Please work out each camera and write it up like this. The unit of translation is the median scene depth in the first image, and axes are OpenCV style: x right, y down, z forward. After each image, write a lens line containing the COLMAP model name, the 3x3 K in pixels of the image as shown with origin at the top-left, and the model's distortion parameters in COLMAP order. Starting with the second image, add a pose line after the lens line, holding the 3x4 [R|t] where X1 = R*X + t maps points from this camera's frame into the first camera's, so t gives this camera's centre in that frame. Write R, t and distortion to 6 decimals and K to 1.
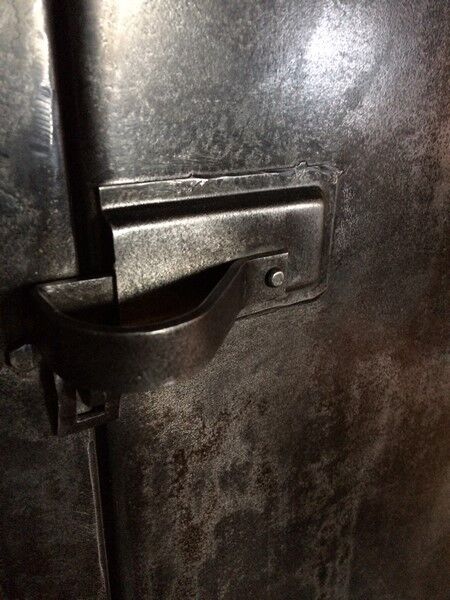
lens RADIAL K [[508.4, 0, 225.0], [0, 508.4, 300.0], [0, 0, 1]] dist [0.127967, -0.203188]
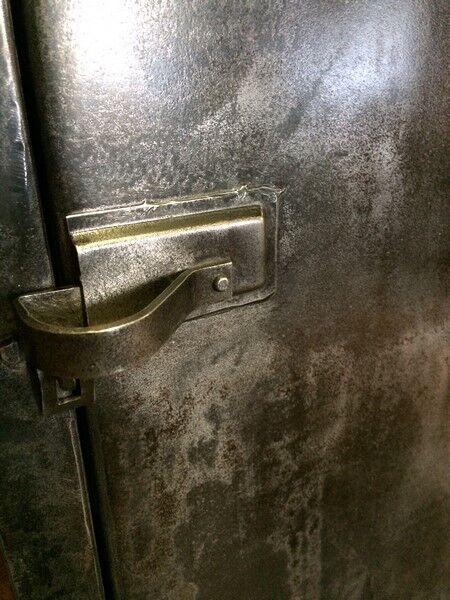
lens RADIAL K [[508.4, 0, 225.0], [0, 508.4, 300.0], [0, 0, 1]] dist [0.127967, -0.203188]
pose [[0.998660, -0.020719, -0.047428, 0.145603], [0.021093, 0.999750, 0.007402, -0.011938], [0.047262, -0.008392, 0.998847, -0.177694]]
